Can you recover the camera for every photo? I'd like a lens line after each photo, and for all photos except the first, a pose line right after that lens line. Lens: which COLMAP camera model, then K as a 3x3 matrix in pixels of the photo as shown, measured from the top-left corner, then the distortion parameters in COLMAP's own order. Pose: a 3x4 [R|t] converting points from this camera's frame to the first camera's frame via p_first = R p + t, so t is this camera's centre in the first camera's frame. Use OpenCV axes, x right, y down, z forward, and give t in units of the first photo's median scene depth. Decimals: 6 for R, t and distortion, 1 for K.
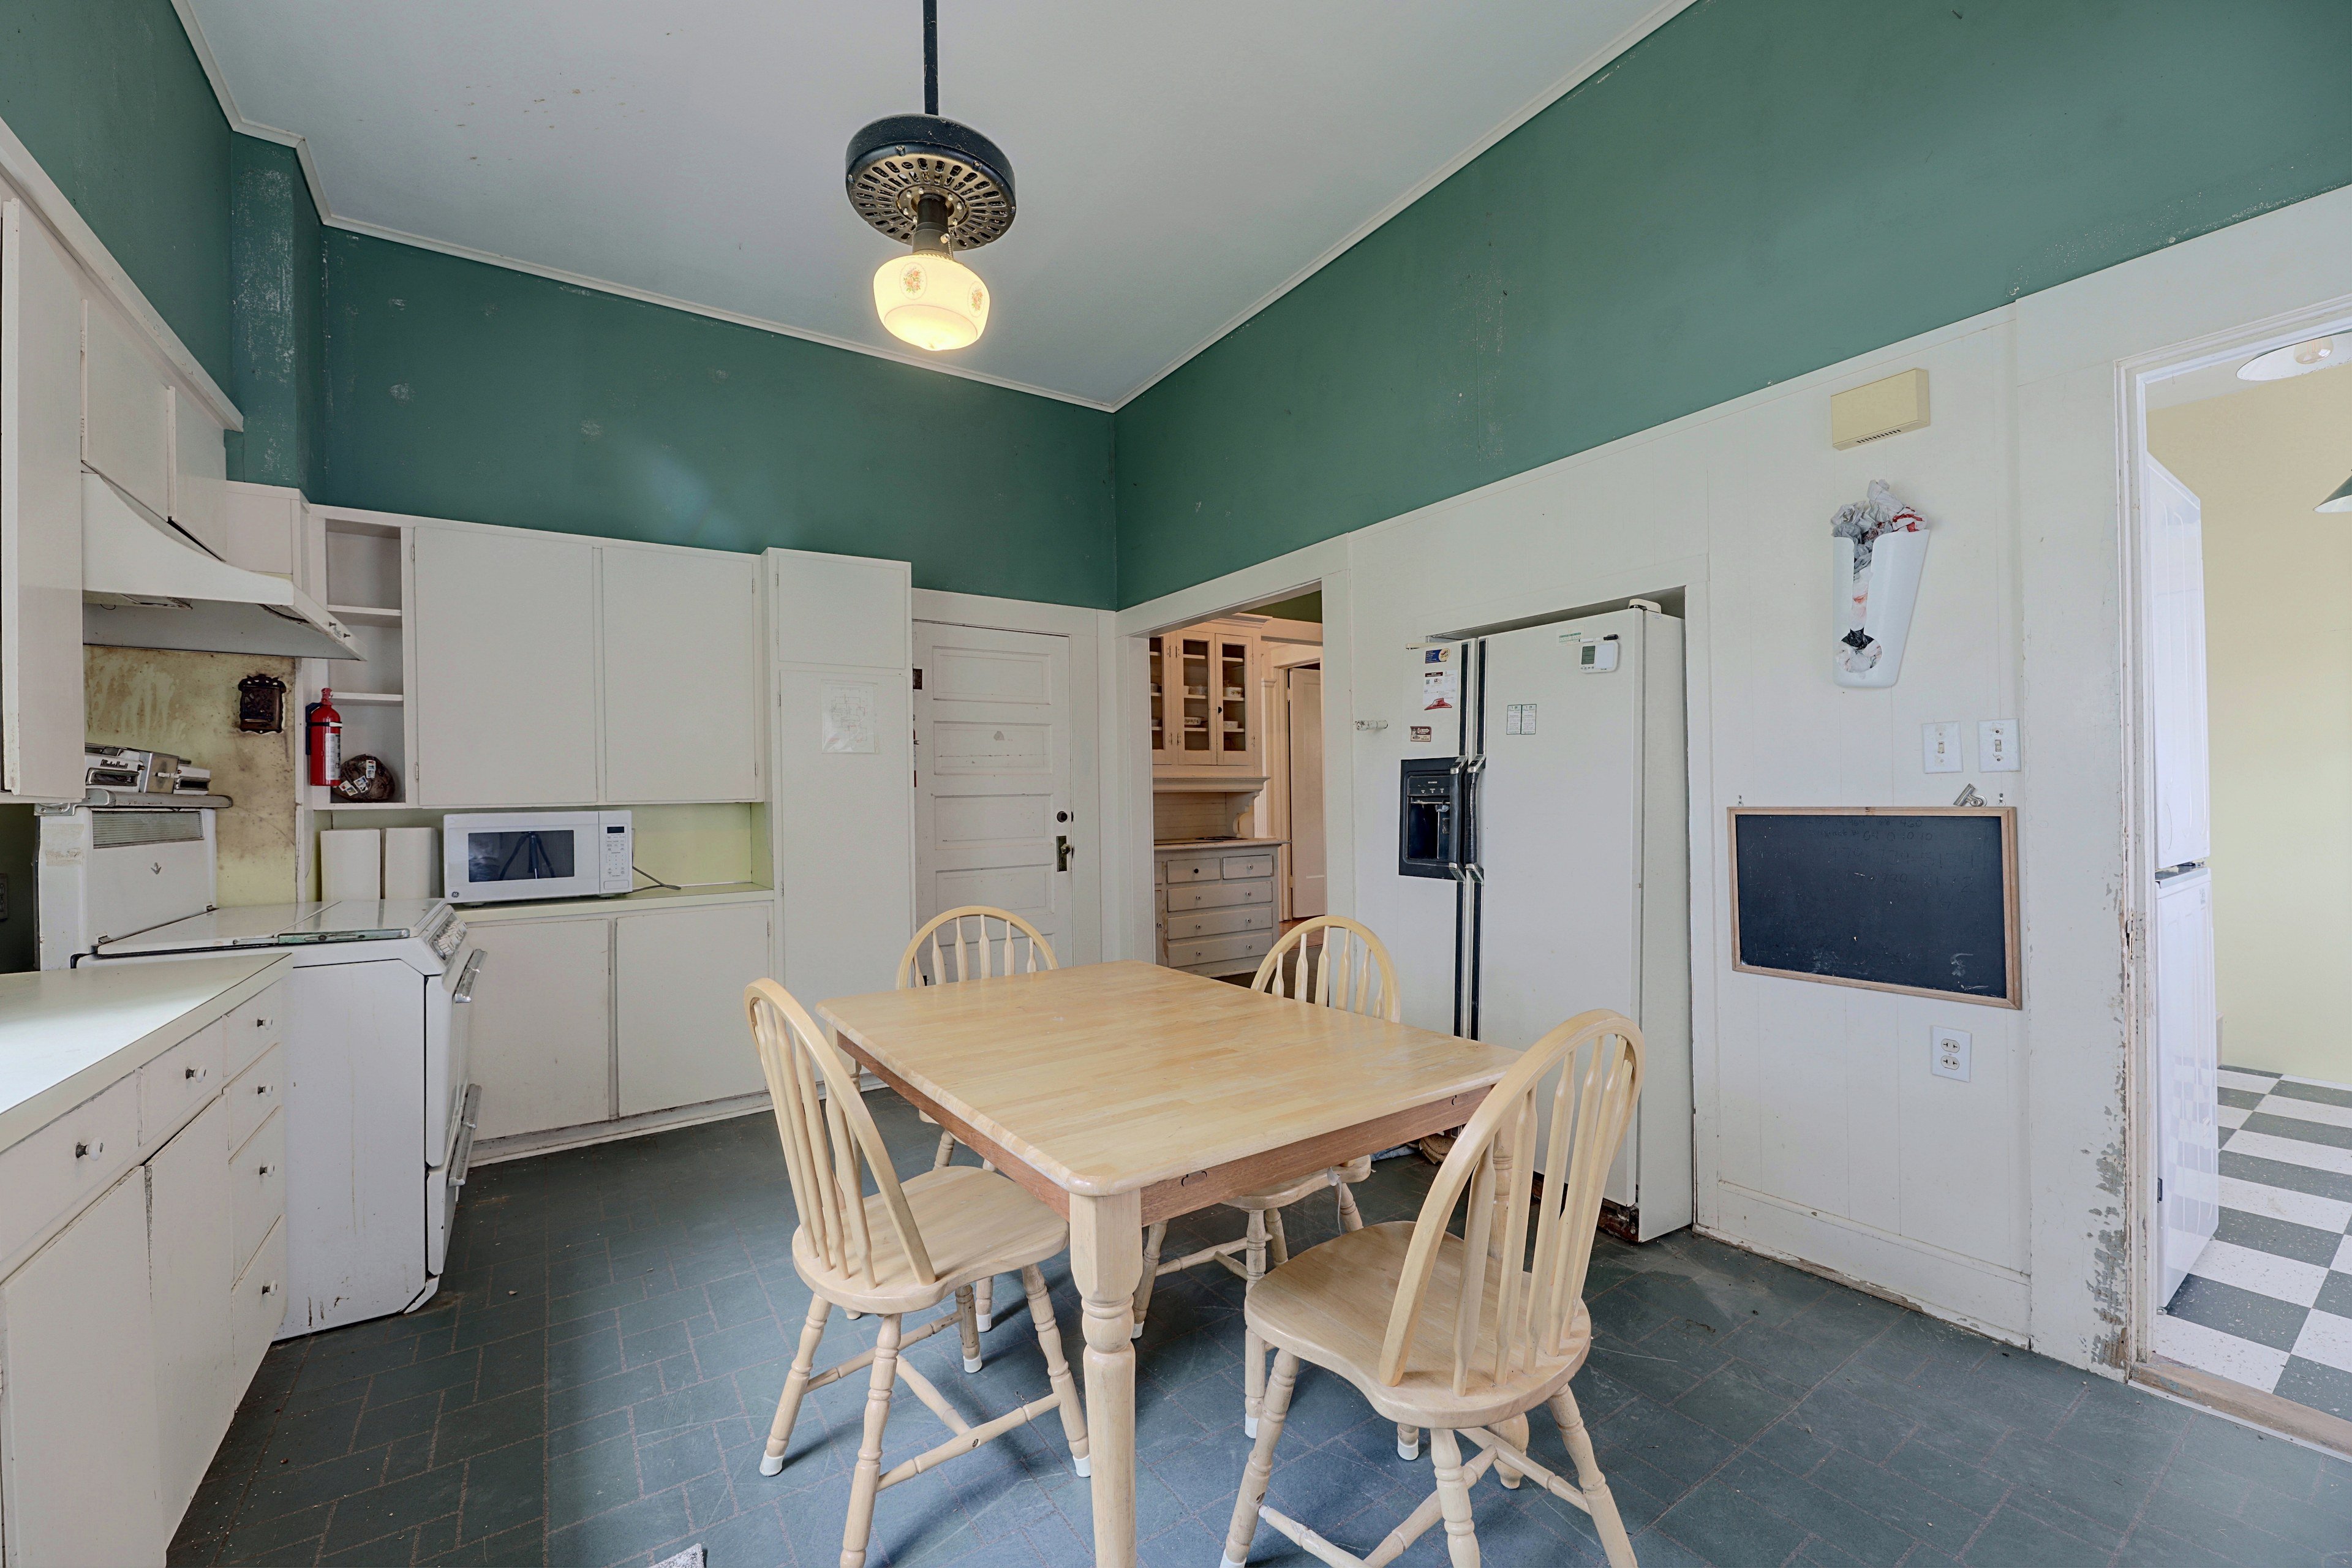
lens RADIAL K [[943.2, 0, 1164.7], [0, 943.2, 788.8], [0, 0, 1]] dist [0.007344, -0.001909]
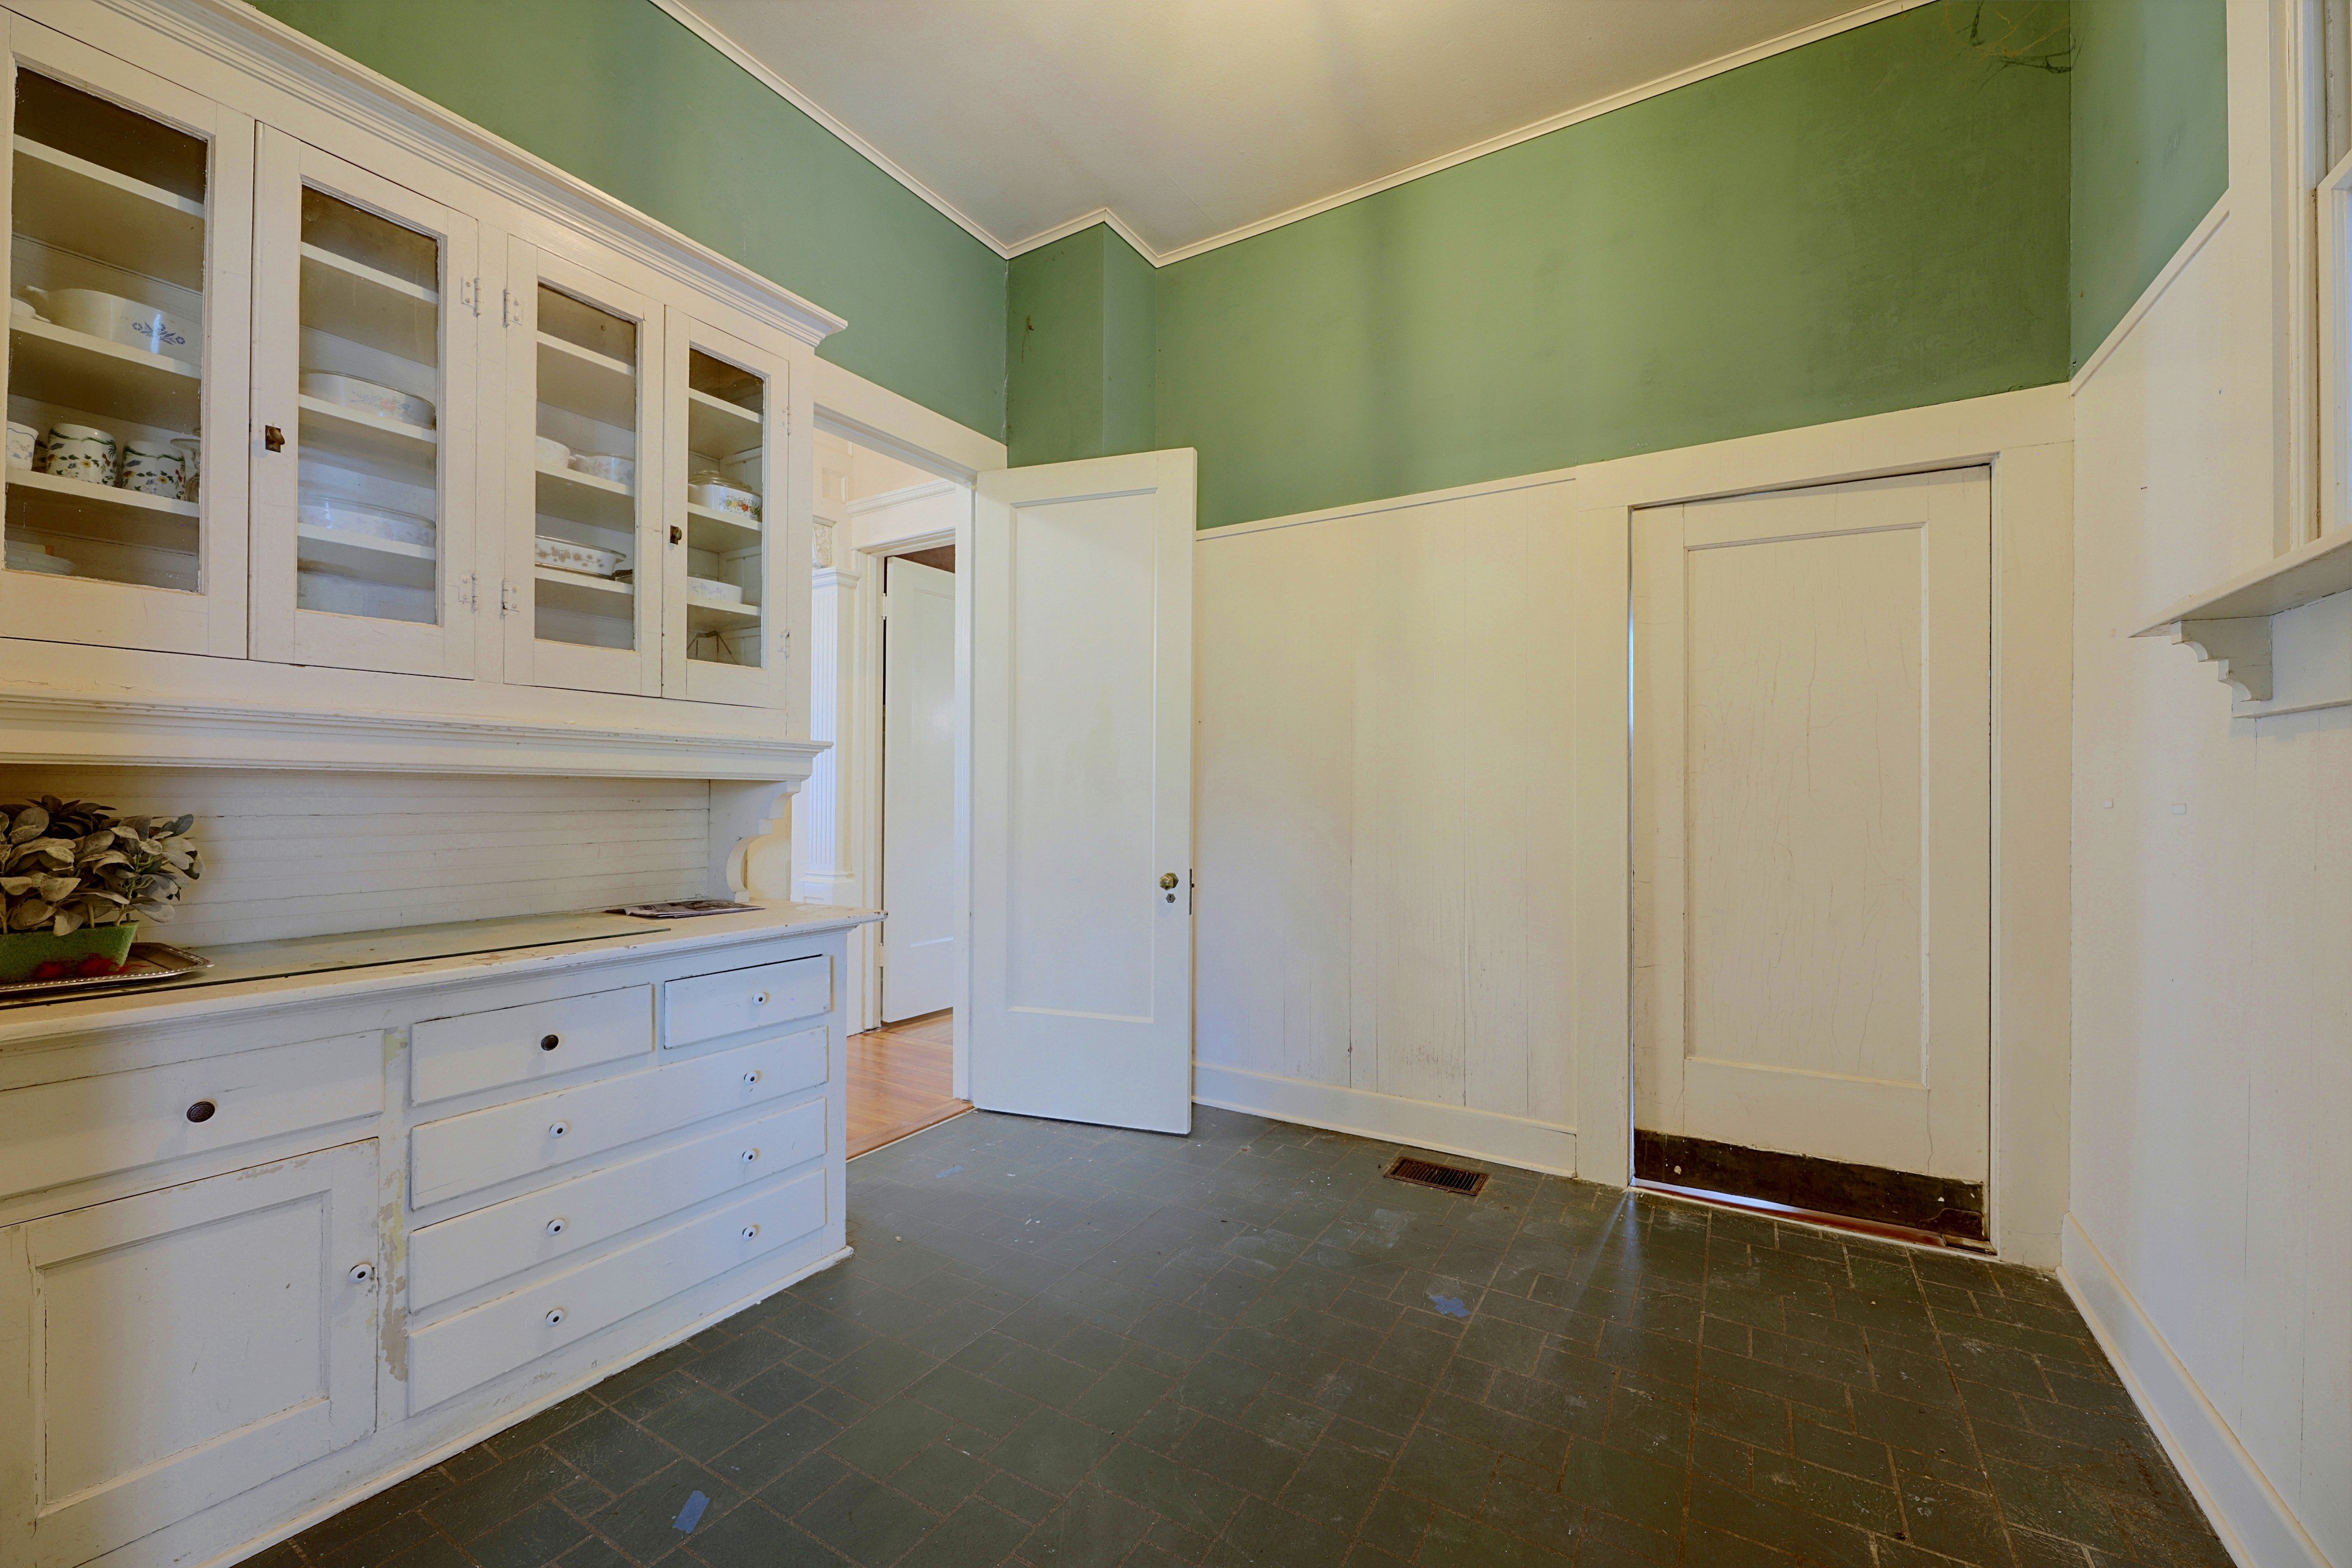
lens RADIAL K [[943.2, 0, 1182.4], [0, 943.2, 786.4], [0, 0, 1]] dist [0.007344, -0.001909]
pose [[0.904527, 0.020123, 0.425942, 0.079912], [-0.020962, 0.999777, -0.002717, 0.003211], [-0.425902, -0.006471, 0.904746, 0.609204]]
